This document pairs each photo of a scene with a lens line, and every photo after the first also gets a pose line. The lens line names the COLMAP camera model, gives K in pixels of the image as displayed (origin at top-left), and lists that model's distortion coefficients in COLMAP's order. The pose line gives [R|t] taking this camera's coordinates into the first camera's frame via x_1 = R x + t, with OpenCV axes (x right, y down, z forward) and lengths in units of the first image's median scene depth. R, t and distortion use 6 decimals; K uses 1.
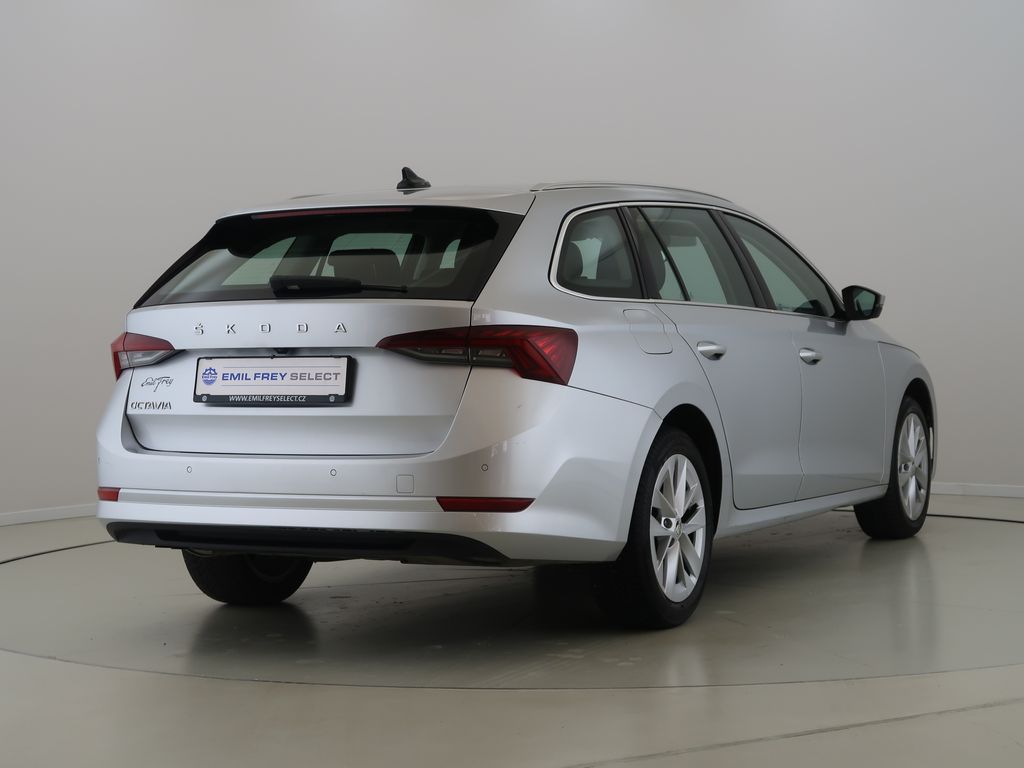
lens RADIAL K [[1328.0, 0, 512.5], [0, 1328.0, 386.1], [0, 0, 1]] dist [0.008780, 0.000000]
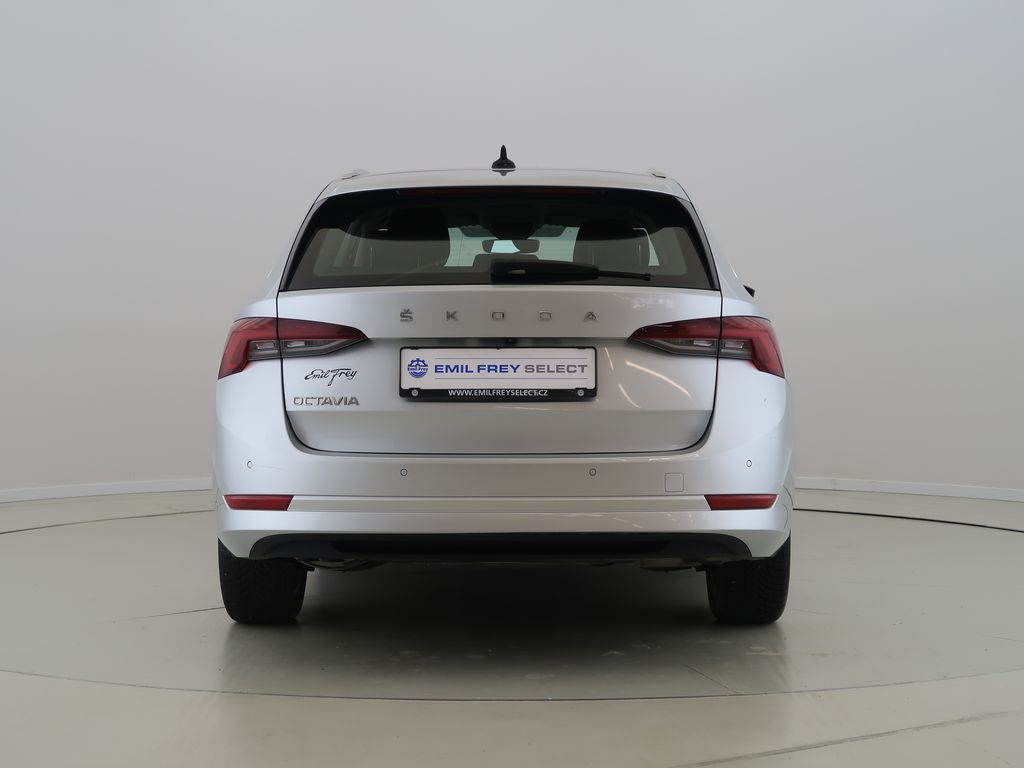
lens RADIAL K [[1328.0, 0, 512.3], [0, 1328.0, 383.4], [0, 0, 1]] dist [0.008780, 0.000000]
pose [[0.952217, -0.001659, 0.305416, -0.446806], [0.000427, 0.999992, 0.004100, -0.000824], [-0.305421, -0.003773, 0.952210, 0.126241]]
